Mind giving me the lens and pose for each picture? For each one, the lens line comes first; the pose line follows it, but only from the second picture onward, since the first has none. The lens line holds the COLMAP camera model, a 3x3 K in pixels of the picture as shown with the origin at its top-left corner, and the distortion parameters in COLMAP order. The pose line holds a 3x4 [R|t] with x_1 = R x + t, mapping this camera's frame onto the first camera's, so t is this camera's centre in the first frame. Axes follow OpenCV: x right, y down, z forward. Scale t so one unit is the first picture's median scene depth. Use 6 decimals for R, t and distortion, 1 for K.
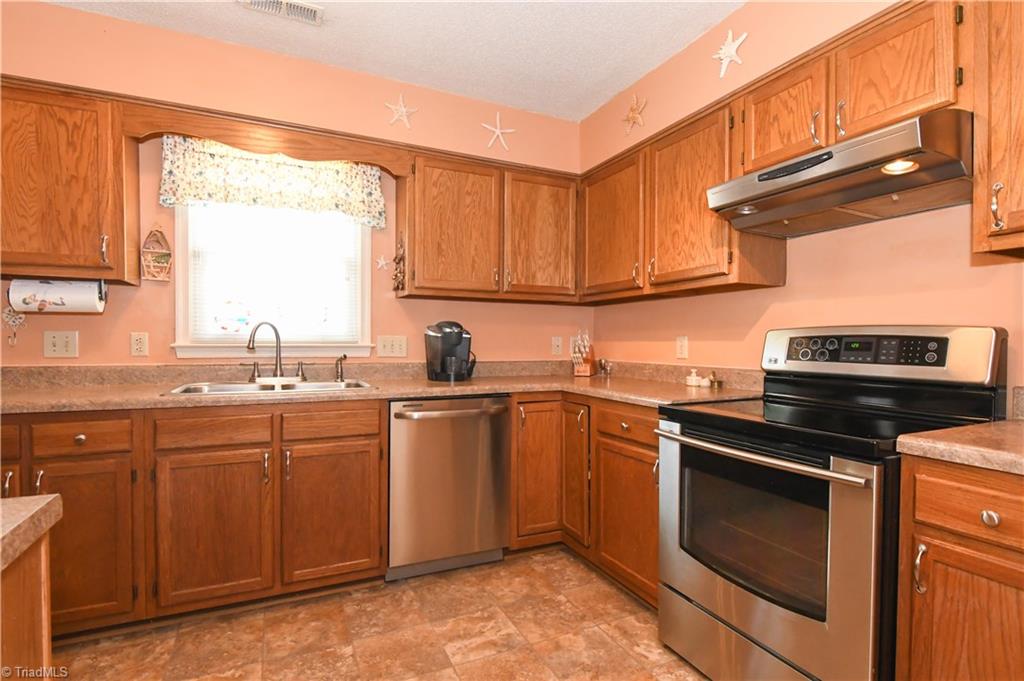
lens RADIAL K [[537.2, 0, 514.5], [0, 537.2, 346.9], [0, 0, 1]] dist [0.000339, -0.002302]
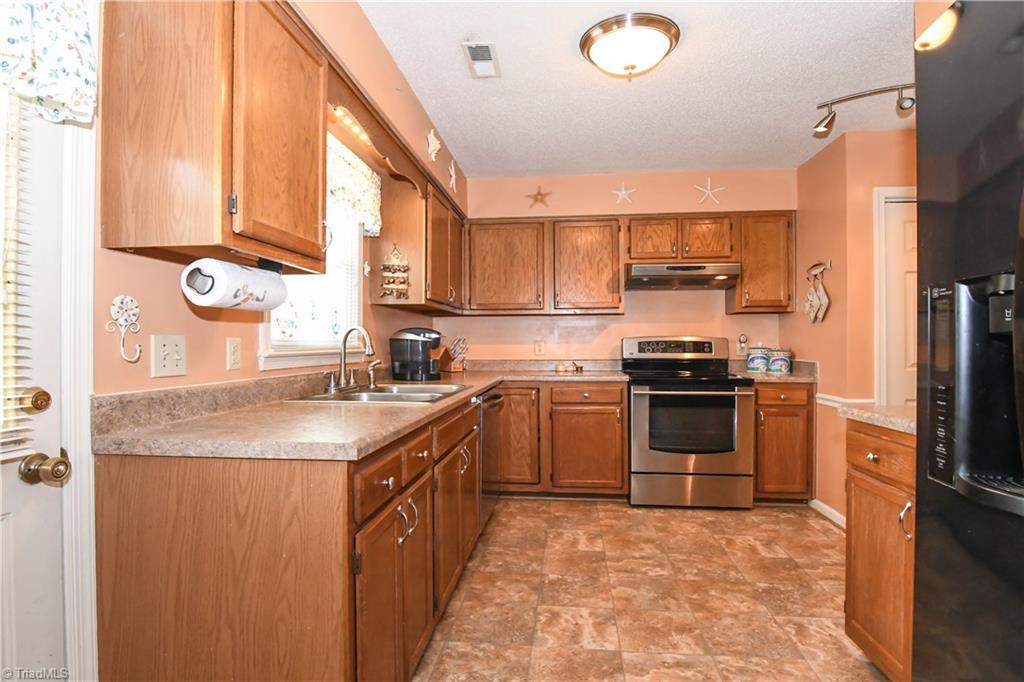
lens RADIAL K [[507.3, 0, 510.4], [0, 507.3, 340.2], [0, 0, 1]] dist [-0.003053, -0.007862]
pose [[0.538338, -0.001302, 0.842728, -1.367941], [0.015826, 0.999838, -0.008564, -0.014582], [-0.842581, 0.017947, 0.538271, 0.381086]]
